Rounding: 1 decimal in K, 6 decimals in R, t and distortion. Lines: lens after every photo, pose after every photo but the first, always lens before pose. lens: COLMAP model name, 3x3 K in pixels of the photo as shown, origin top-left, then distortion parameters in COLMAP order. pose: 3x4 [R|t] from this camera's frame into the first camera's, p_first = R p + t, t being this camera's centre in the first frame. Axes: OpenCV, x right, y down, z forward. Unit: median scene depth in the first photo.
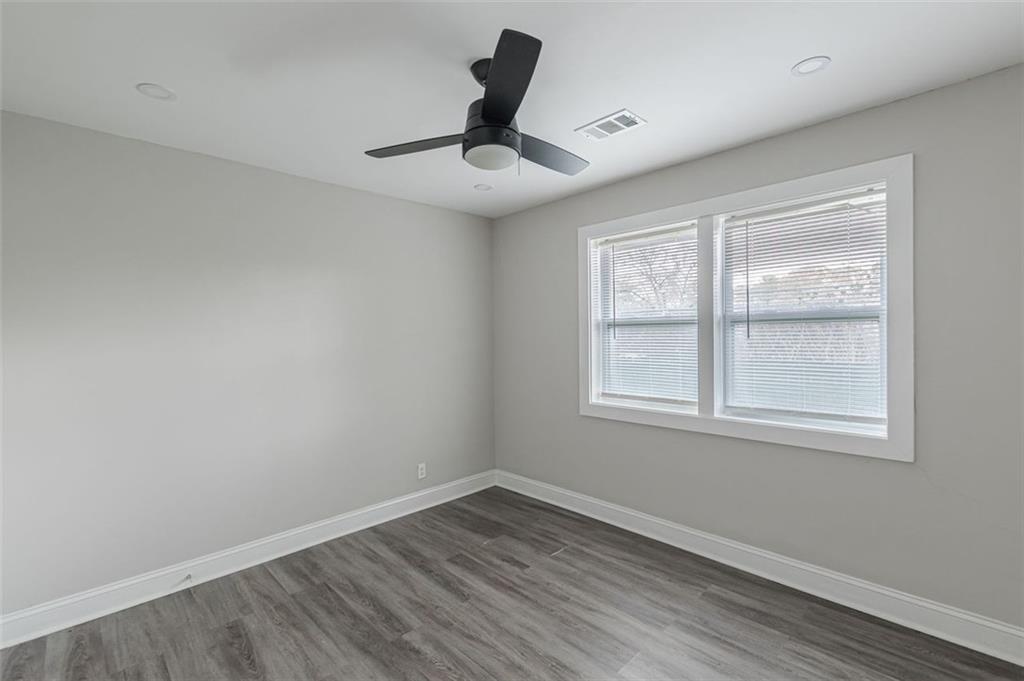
lens RADIAL K [[447.2, 0, 516.1], [0, 447.2, 339.8], [0, 0, 1]] dist [0.004078, -0.000051]
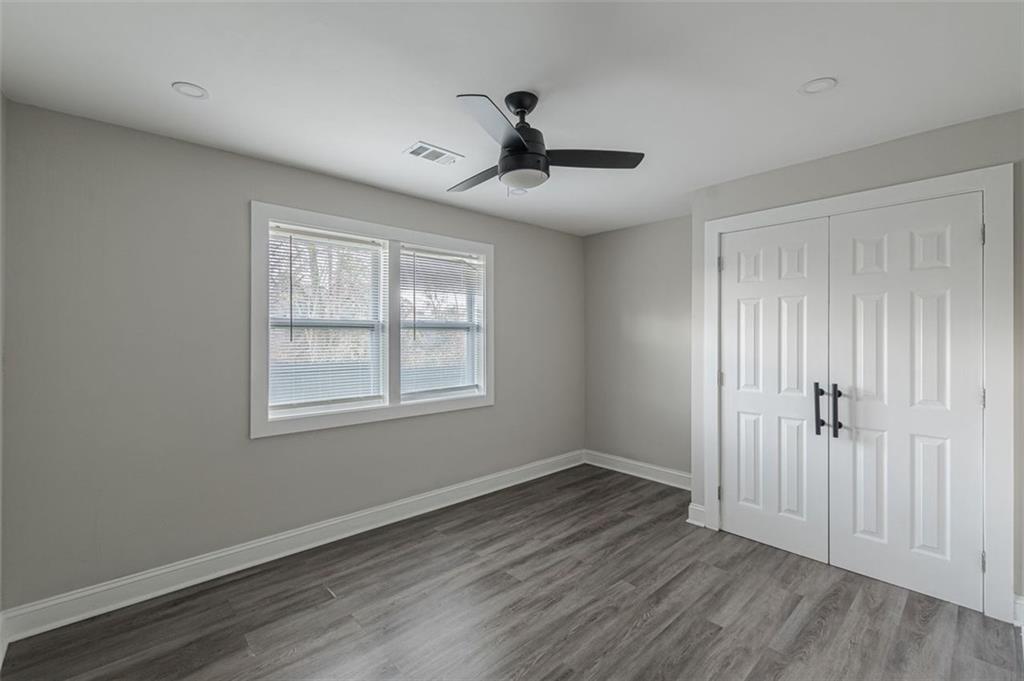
lens RADIAL K [[438.9, 0, 508.5], [0, 438.9, 335.3], [0, 0, 1]] dist [0.007687, -0.002753]
pose [[0.041174, 0.013135, 0.999066, -0.788691], [0.008775, 0.999870, -0.013507, 0.001340], [-0.999113, 0.009323, 0.041054, 0.673478]]
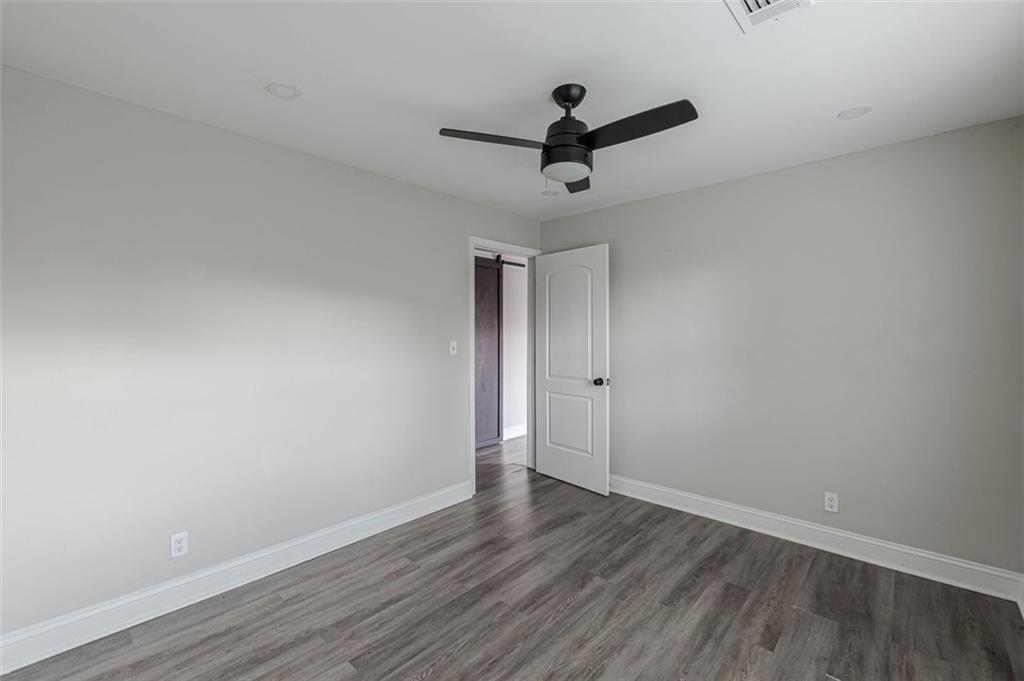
lens RADIAL K [[438.9, 0, 508.5], [0, 438.9, 335.3], [0, 0, 1]] dist [0.007687, -0.002753]
pose [[0.048977, 0.021428, -0.998570, 0.713685], [-0.007590, 0.999749, 0.021081, -0.014253], [0.998771, 0.006547, 0.049128, 0.541913]]
